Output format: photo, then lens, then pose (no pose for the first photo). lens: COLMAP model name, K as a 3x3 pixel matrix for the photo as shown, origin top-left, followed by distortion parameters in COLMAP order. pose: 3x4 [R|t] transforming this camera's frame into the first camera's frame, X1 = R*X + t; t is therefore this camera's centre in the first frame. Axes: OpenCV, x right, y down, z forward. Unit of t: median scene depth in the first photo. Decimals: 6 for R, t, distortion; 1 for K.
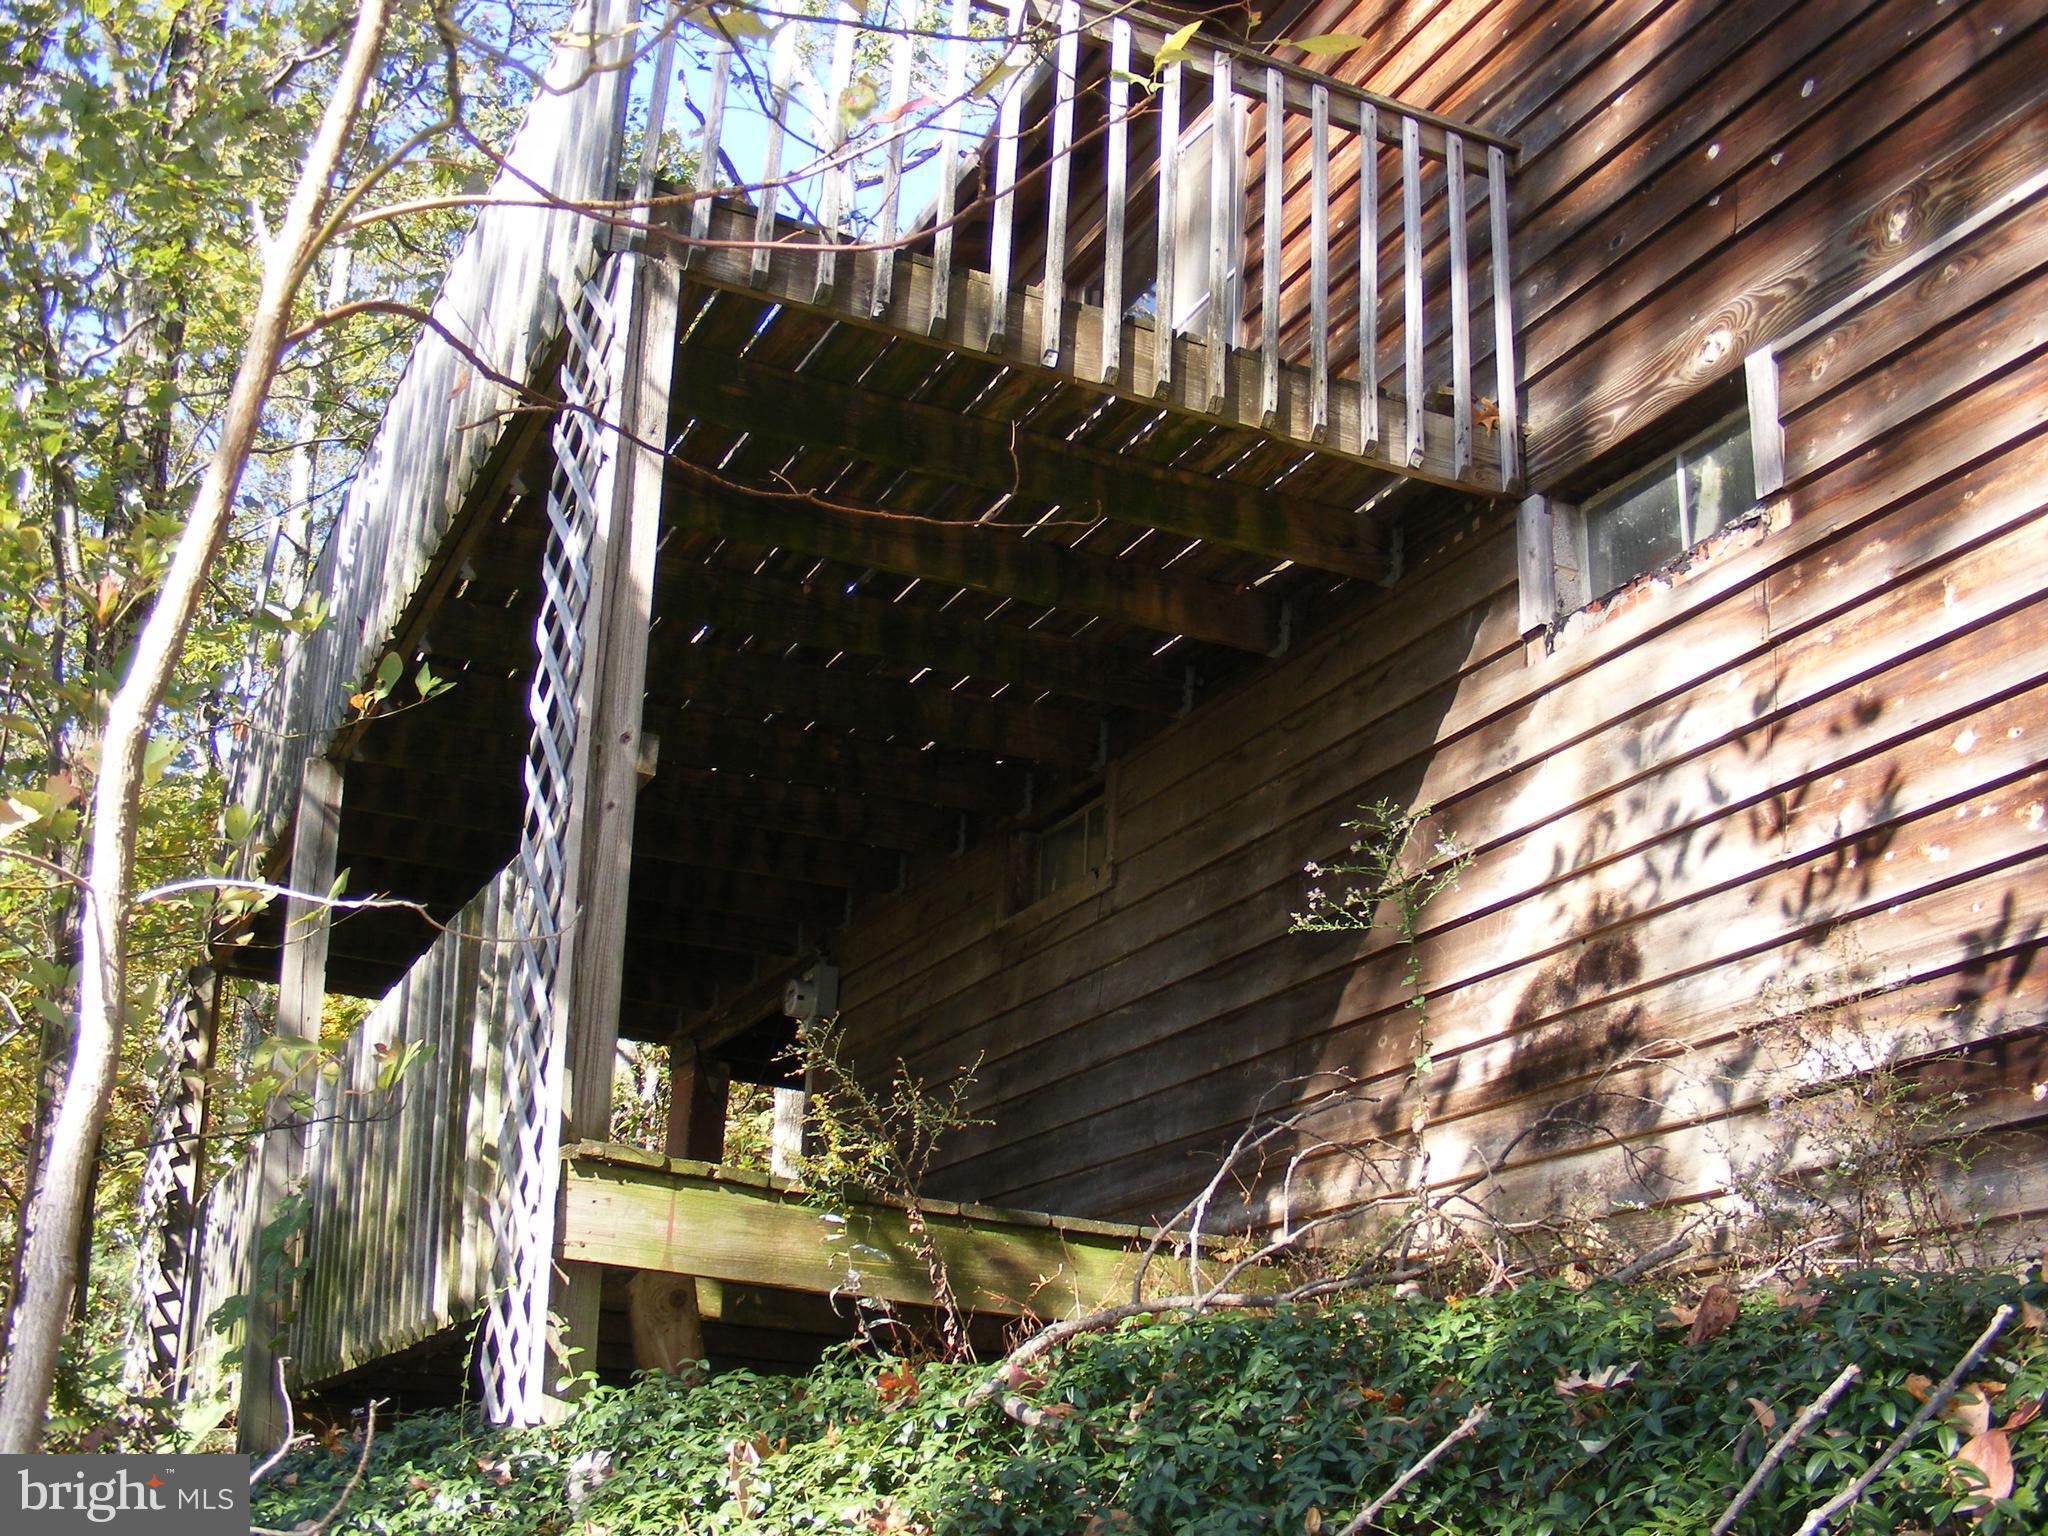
lens RADIAL K [[2351.8, 0, 1024.0], [0, 2351.8, 768.0], [0, 0, 1]] dist [-0.279014, 0.357036]
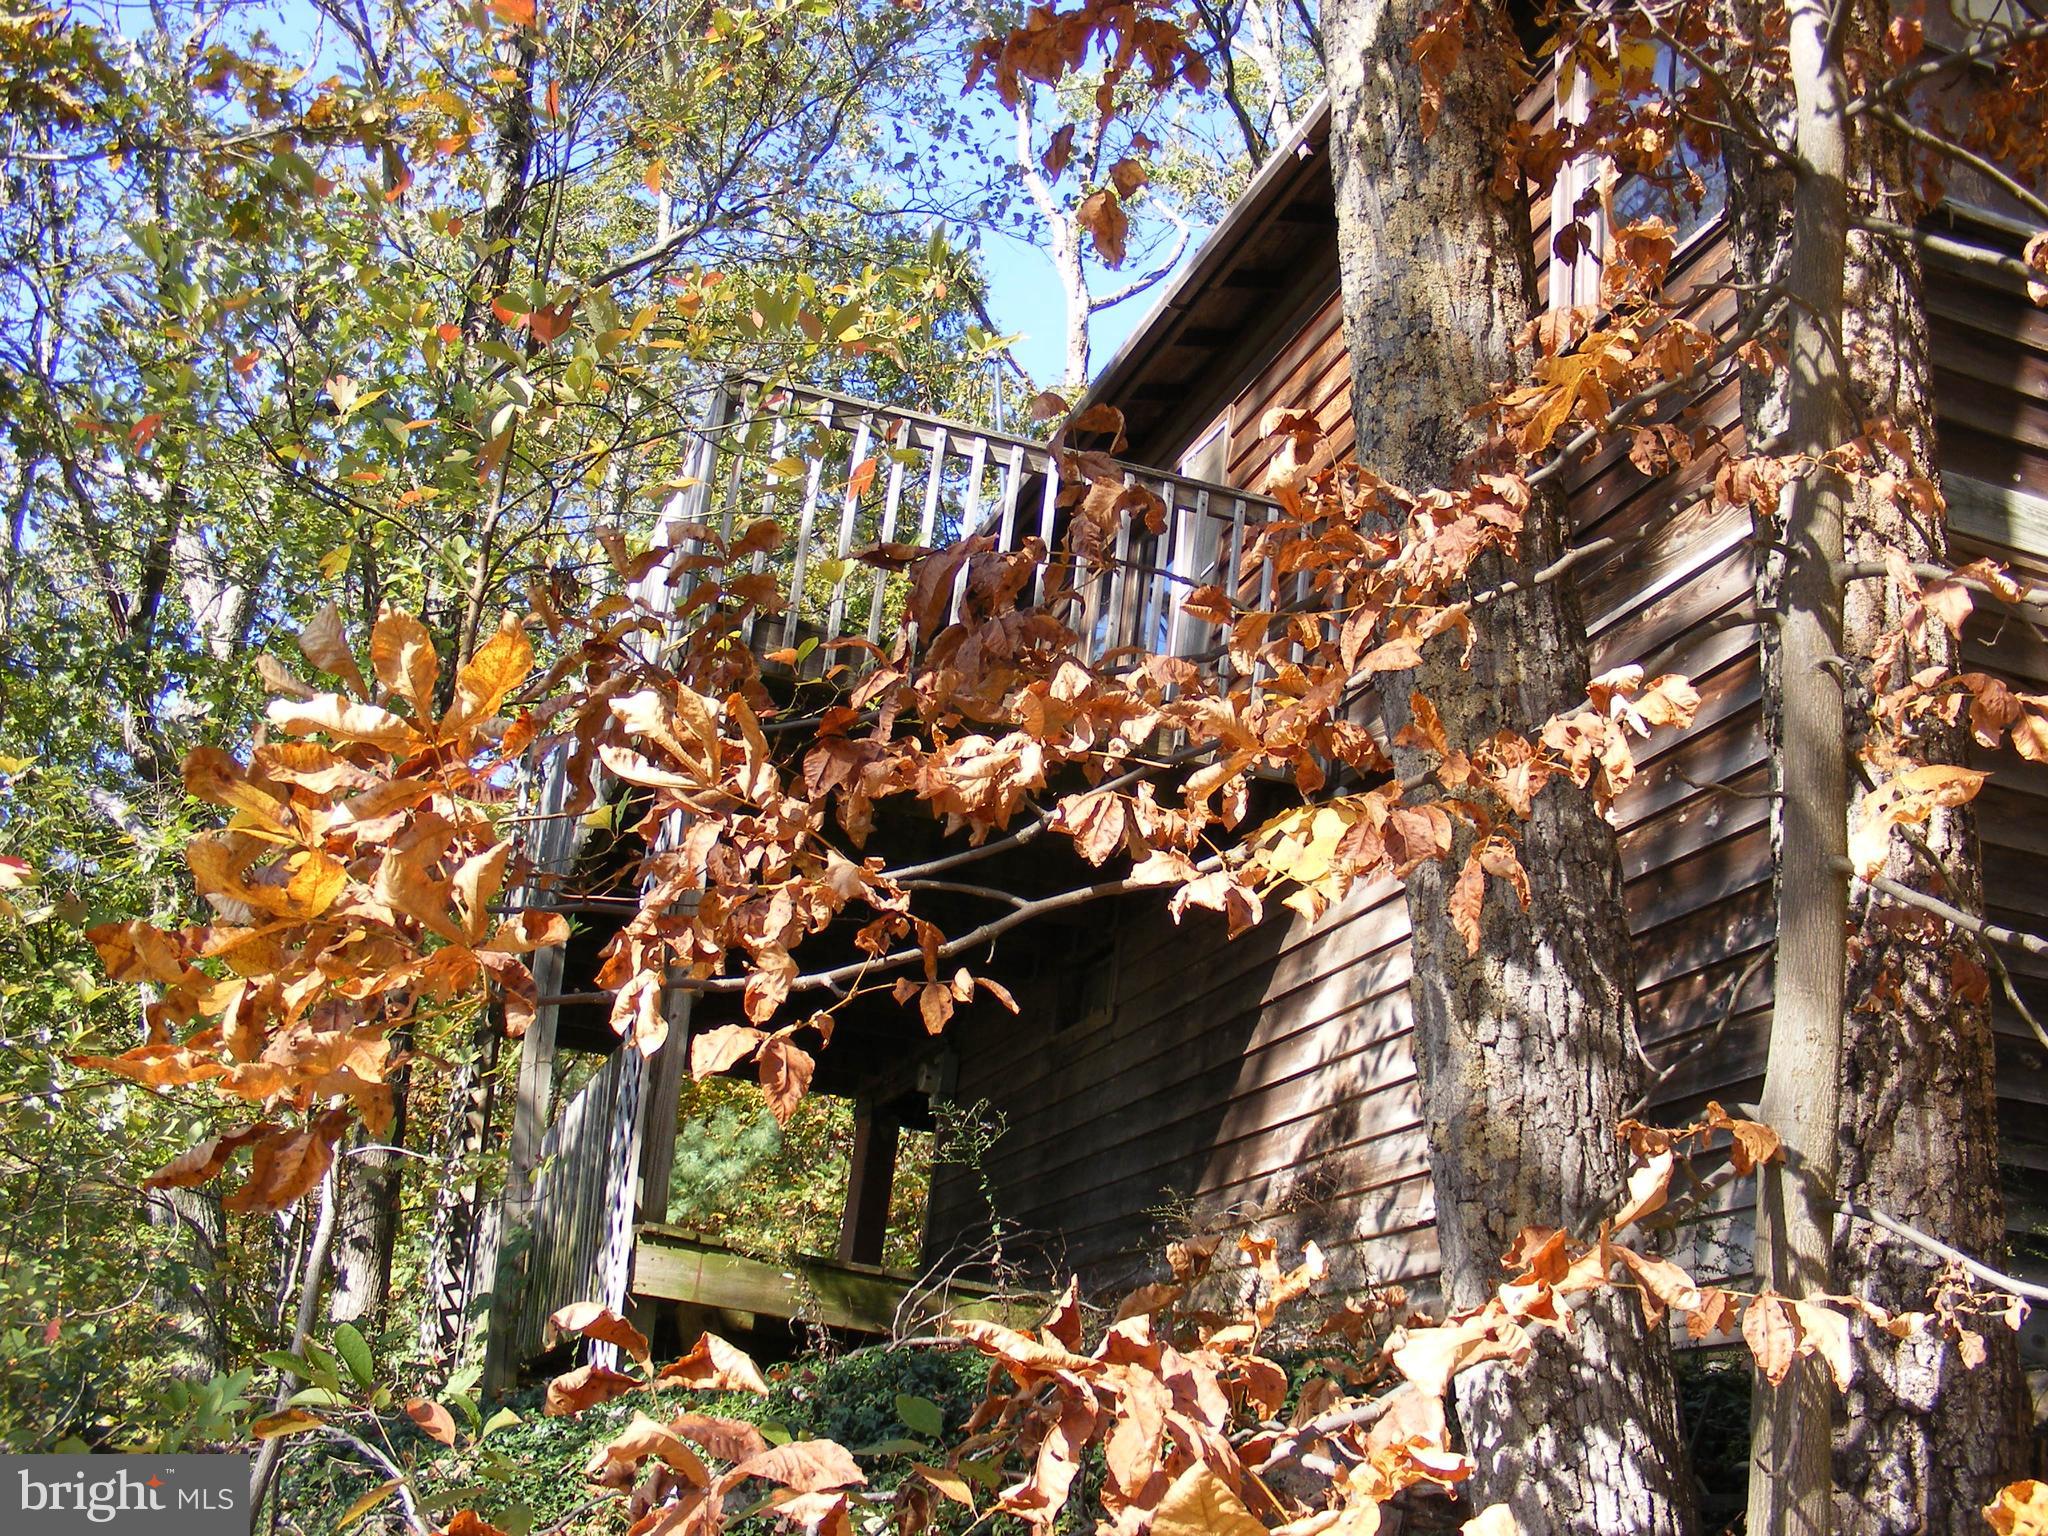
lens RADIAL K [[2351.8, 0, 1024.0], [0, 2351.8, 768.0], [0, 0, 1]] dist [-0.279014, 0.357036]
pose [[0.989425, 0.015213, -0.144246, 0.235057], [-0.014710, 0.999881, 0.004547, -0.133378], [0.144298, -0.002377, 0.989531, -0.456331]]
